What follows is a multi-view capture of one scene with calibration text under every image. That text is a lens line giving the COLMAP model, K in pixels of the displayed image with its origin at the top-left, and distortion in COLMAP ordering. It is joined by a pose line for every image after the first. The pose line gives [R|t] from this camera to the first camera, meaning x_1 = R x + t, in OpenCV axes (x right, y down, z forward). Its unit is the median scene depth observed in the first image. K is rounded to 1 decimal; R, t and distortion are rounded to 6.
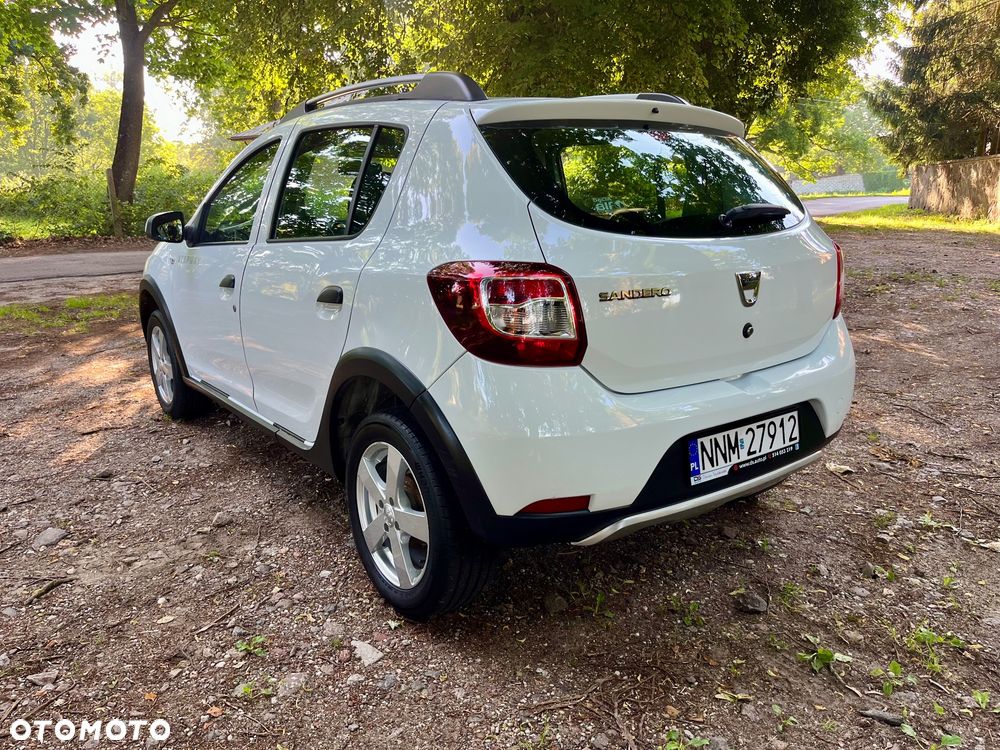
lens RADIAL K [[759.4, 0, 497.9], [0, 759.4, 380.6], [0, 0, 1]] dist [0.082037, -0.126761]
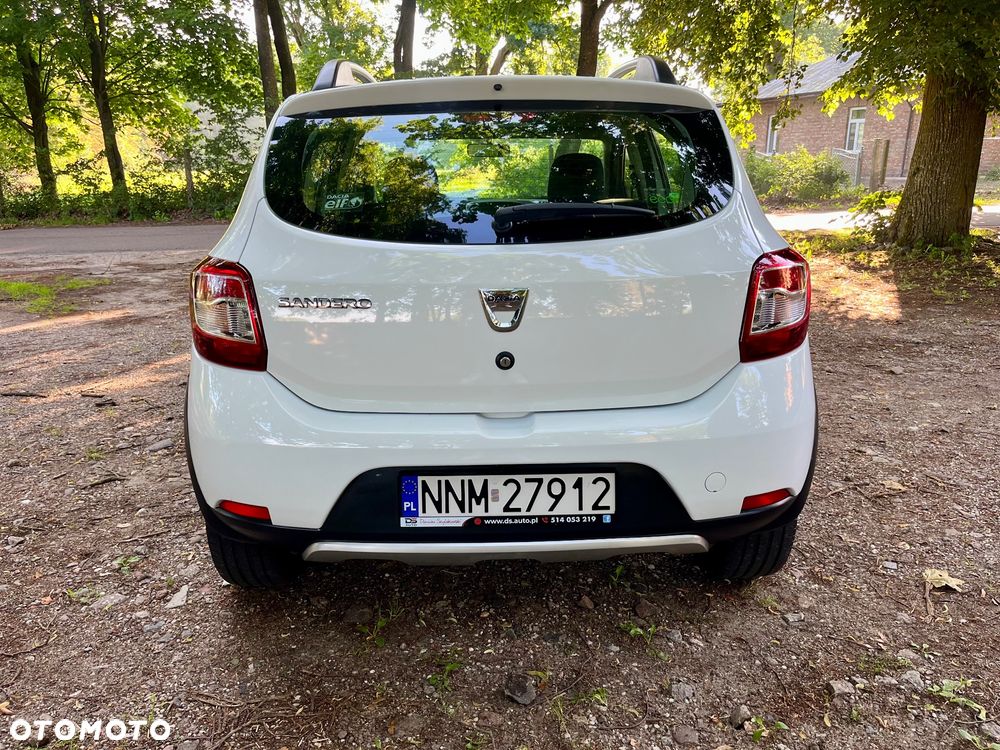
lens RADIAL K [[759.4, 0, 497.9], [0, 759.4, 380.6], [0, 0, 1]] dist [0.082037, -0.126761]
pose [[0.814303, 0.152349, -0.560089, 0.702217], [-0.131038, 0.988280, 0.078307, -0.096318], [0.565455, 0.009628, 0.824723, 0.297738]]
